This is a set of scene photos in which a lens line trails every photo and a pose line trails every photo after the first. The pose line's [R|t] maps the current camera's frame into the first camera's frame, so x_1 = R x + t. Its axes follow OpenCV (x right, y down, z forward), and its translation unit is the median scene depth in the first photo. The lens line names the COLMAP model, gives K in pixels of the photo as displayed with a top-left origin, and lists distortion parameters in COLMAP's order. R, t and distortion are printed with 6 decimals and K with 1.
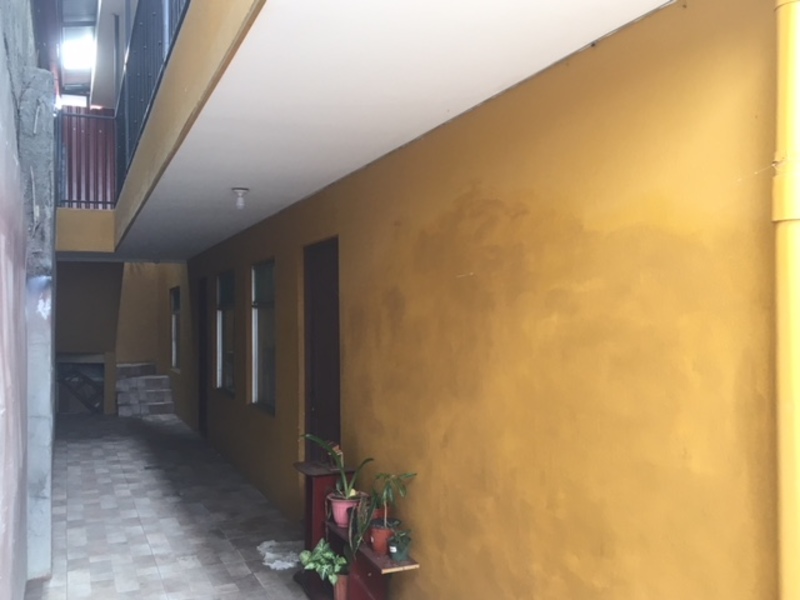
lens RADIAL K [[758.7, 0, 398.1], [0, 758.7, 306.1], [0, 0, 1]] dist [0.012278, 0.000000]
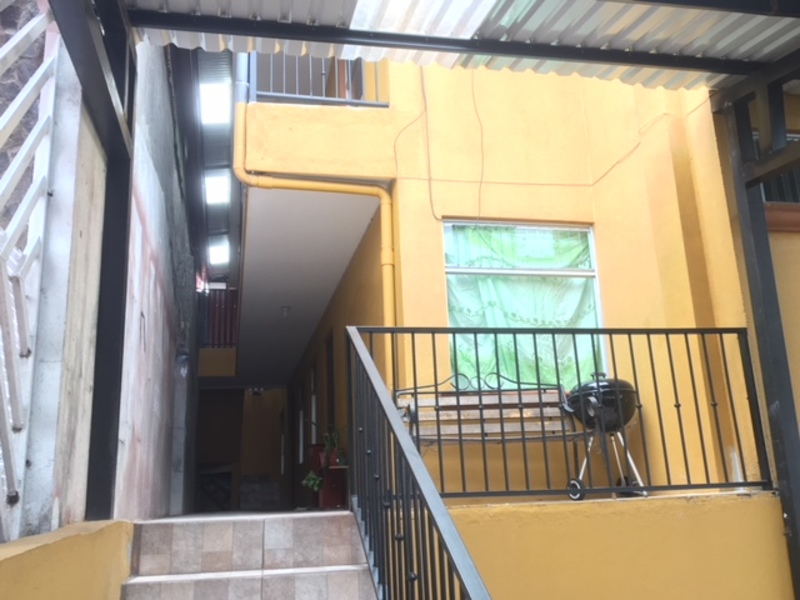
lens RADIAL K [[758.7, 0, 401.3], [0, 758.7, 296.1], [0, 0, 1]] dist [0.012278, 0.000000]
pose [[0.982382, -0.077487, -0.170062, 0.384142], [0.033176, 0.967846, -0.249346, 0.288340], [0.183915, 0.239311, 0.953365, -0.716628]]
